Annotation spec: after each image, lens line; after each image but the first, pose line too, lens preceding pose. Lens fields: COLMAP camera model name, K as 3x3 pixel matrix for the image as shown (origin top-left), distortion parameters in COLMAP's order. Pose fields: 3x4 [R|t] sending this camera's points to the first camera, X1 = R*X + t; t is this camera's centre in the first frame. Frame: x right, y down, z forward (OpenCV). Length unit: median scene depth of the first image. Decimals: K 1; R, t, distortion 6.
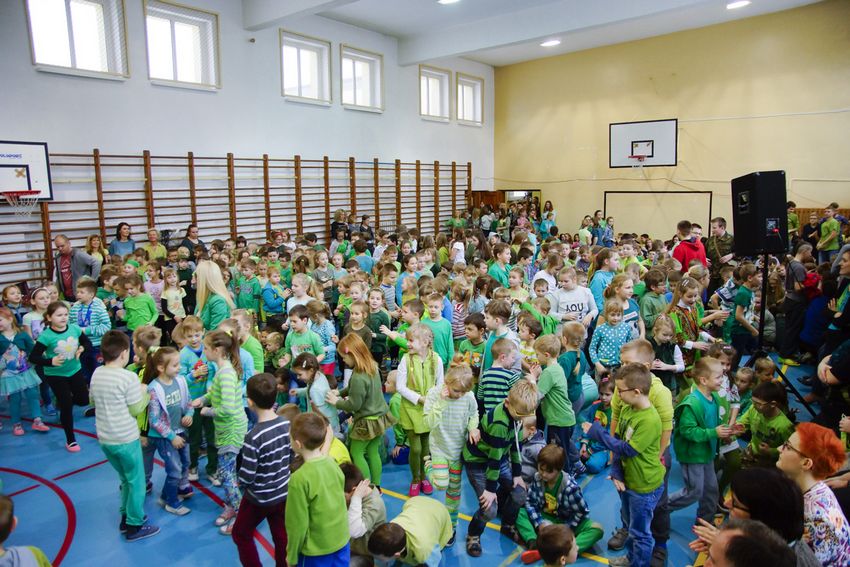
lens RADIAL K [[651.8, 0, 425.0], [0, 651.8, 283.5], [0, 0, 1]] dist [-0.162158, 0.135975]
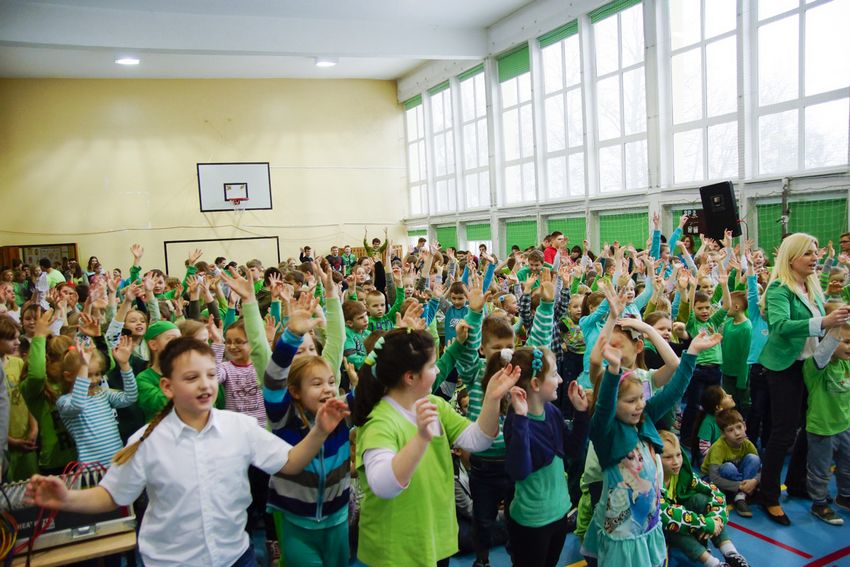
lens RADIAL K [[651.8, 0, 425.0], [0, 651.8, 283.5], [0, 0, 1]] dist [-0.162158, 0.135975]
pose [[0.426804, -0.066535, 0.901893, -0.392860], [0.173874, 0.984721, -0.009637, -0.019365], [-0.887472, 0.160928, 0.431852, 0.355579]]
